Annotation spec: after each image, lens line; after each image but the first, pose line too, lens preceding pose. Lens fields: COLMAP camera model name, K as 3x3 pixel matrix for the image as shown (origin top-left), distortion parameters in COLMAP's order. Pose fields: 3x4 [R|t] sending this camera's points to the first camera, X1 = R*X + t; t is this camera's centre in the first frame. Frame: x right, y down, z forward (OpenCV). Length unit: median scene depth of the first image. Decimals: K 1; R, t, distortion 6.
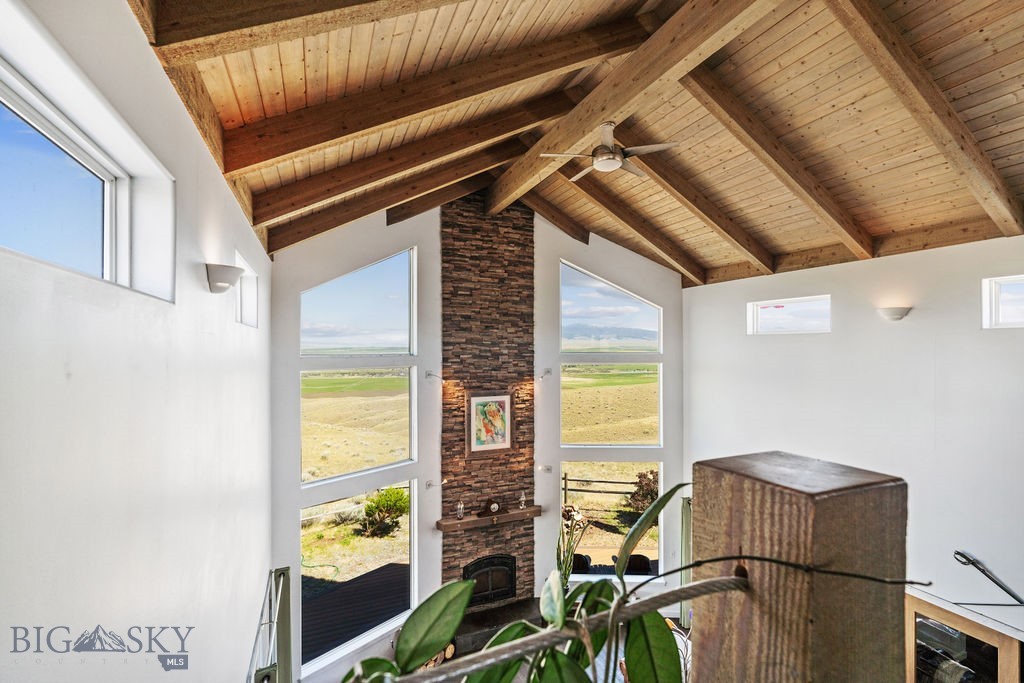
lens RADIAL K [[453.6, 0, 514.5], [0, 453.6, 346.5], [0, 0, 1]] dist [-0.004846, 0.000933]
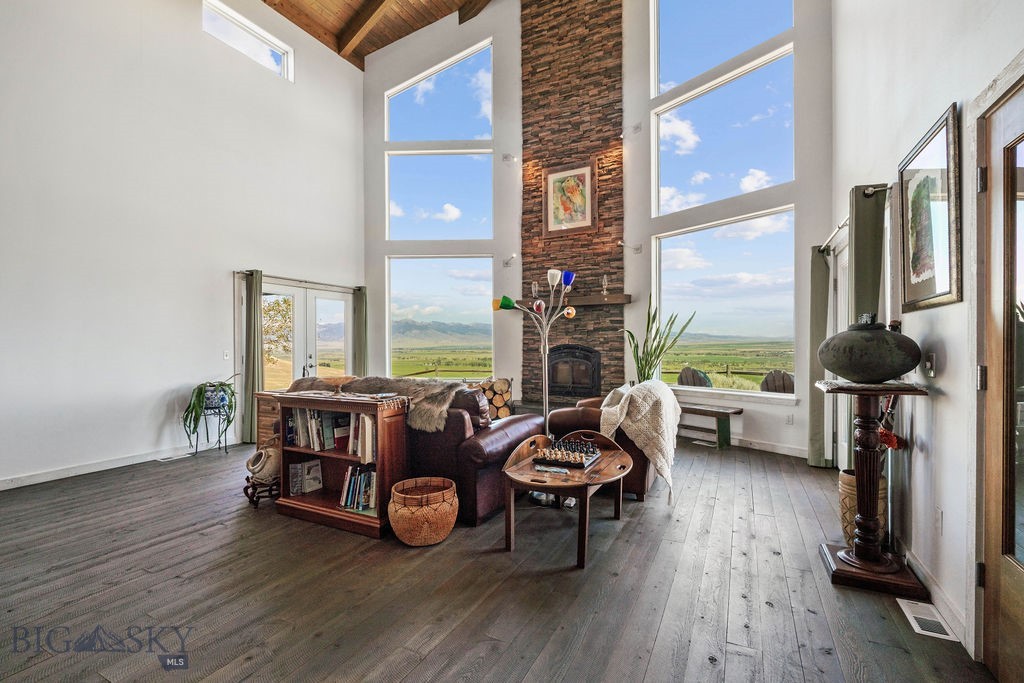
lens RADIAL K [[453.6, 0, 509.8], [0, 453.6, 345.4], [0, 0, 1]] dist [-0.004846, 0.000933]
pose [[0.626656, 0.000570, -0.779296, 0.585262], [0.009097, 0.999926, 0.008046, 0.453509], [0.779243, -0.012132, 0.626605, 0.328293]]
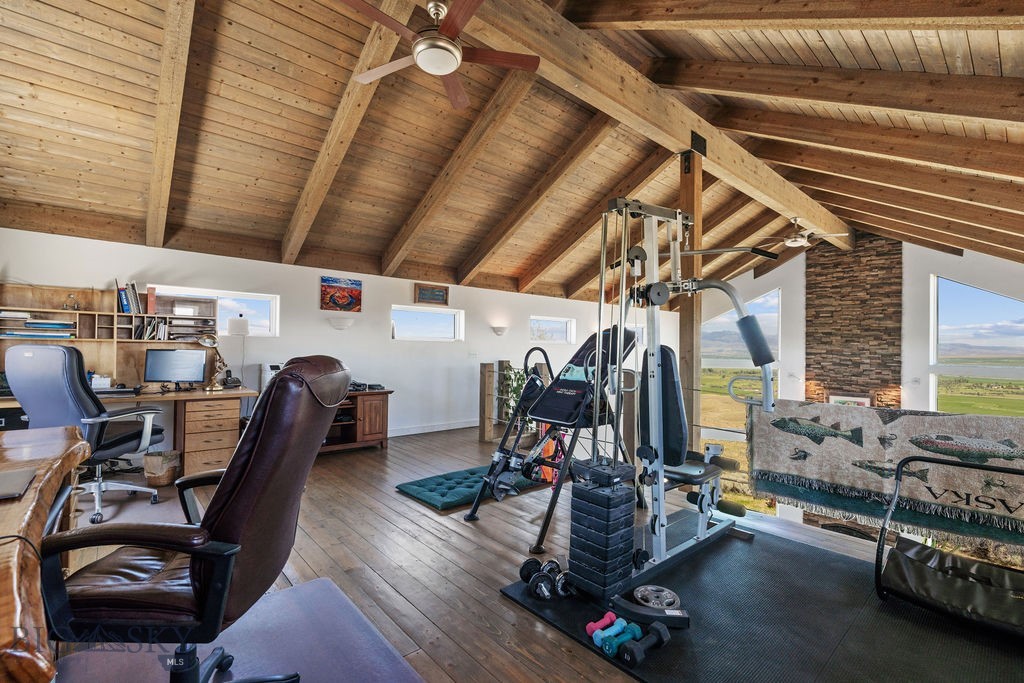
lens RADIAL K [[453.6, 0, 512.3], [0, 453.6, 346.8], [0, 0, 1]] dist [-0.004846, 0.000933]
pose [[0.308534, 0.000002, -0.951213, 0.834496], [-0.010190, 0.999943, -0.003303, -0.013185], [0.951159, 0.010713, 0.308516, -0.253417]]
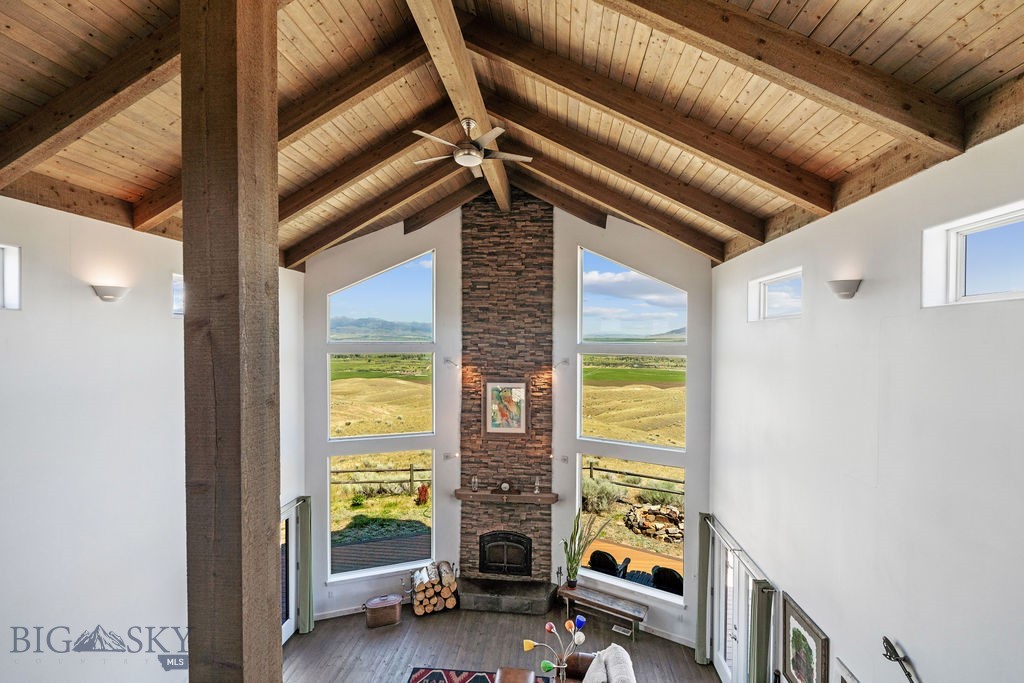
lens RADIAL K [[453.6, 0, 508.7], [0, 453.6, 347.5], [0, 0, 1]] dist [-0.004846, 0.000933]
pose [[0.867607, 0.014469, -0.497040, 0.479812], [-0.003842, 0.999742, 0.022395, 0.002969], [0.497236, -0.017521, 0.867438, 0.080967]]
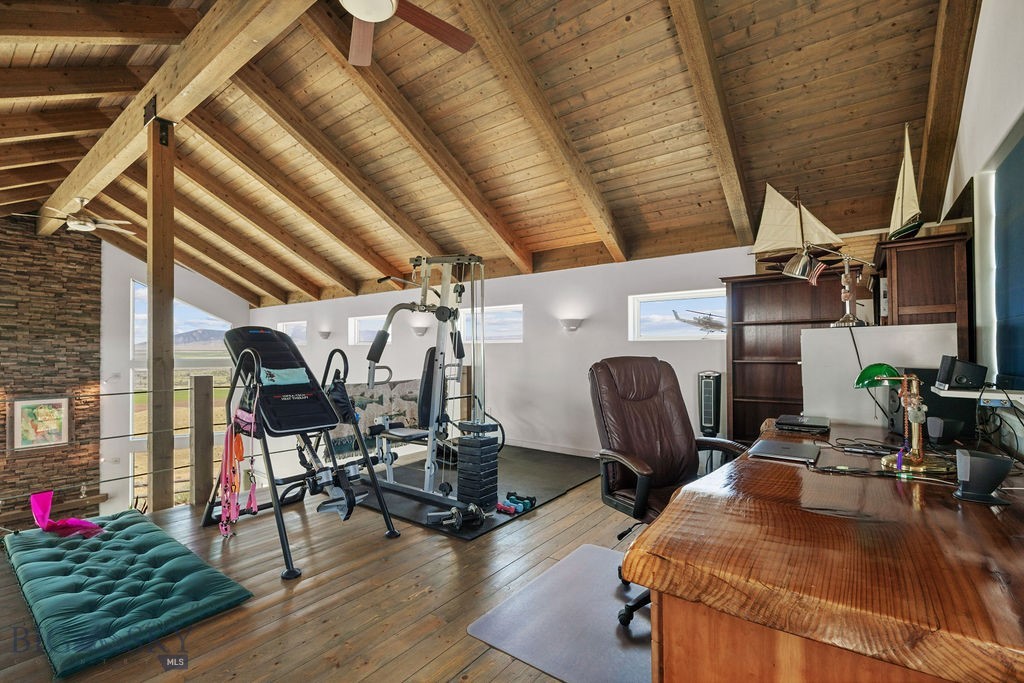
lens RADIAL K [[453.6, 0, 509.4], [0, 453.6, 347.1], [0, 0, 1]] dist [-0.004846, 0.000933]
pose [[0.877179, 0.005056, 0.480138, 0.415396], [-0.002334, 0.999978, -0.006267, -0.013616], [-0.480159, 0.004376, 0.877171, -0.508443]]
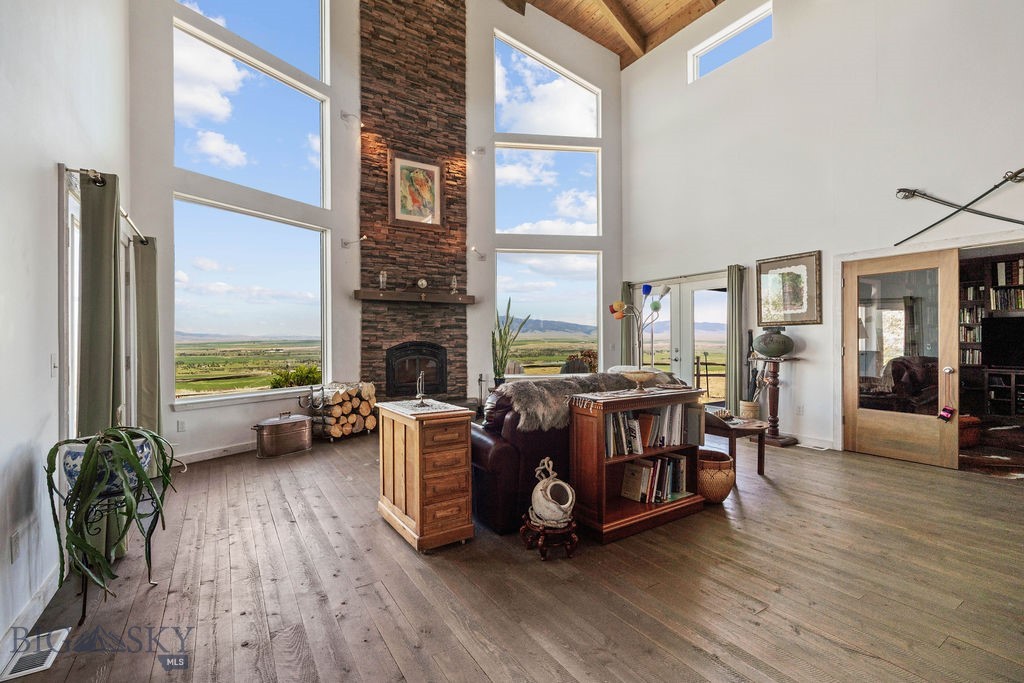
lens RADIAL K [[453.6, 0, 514.3], [0, 453.6, 340.4], [0, 0, 1]] dist [-0.004846, 0.000933]
pose [[0.986417, -0.003224, 0.164230, -0.012672], [0.002274, 0.999980, 0.005975, 0.453383], [-0.164246, -0.005520, 0.986404, 0.089801]]
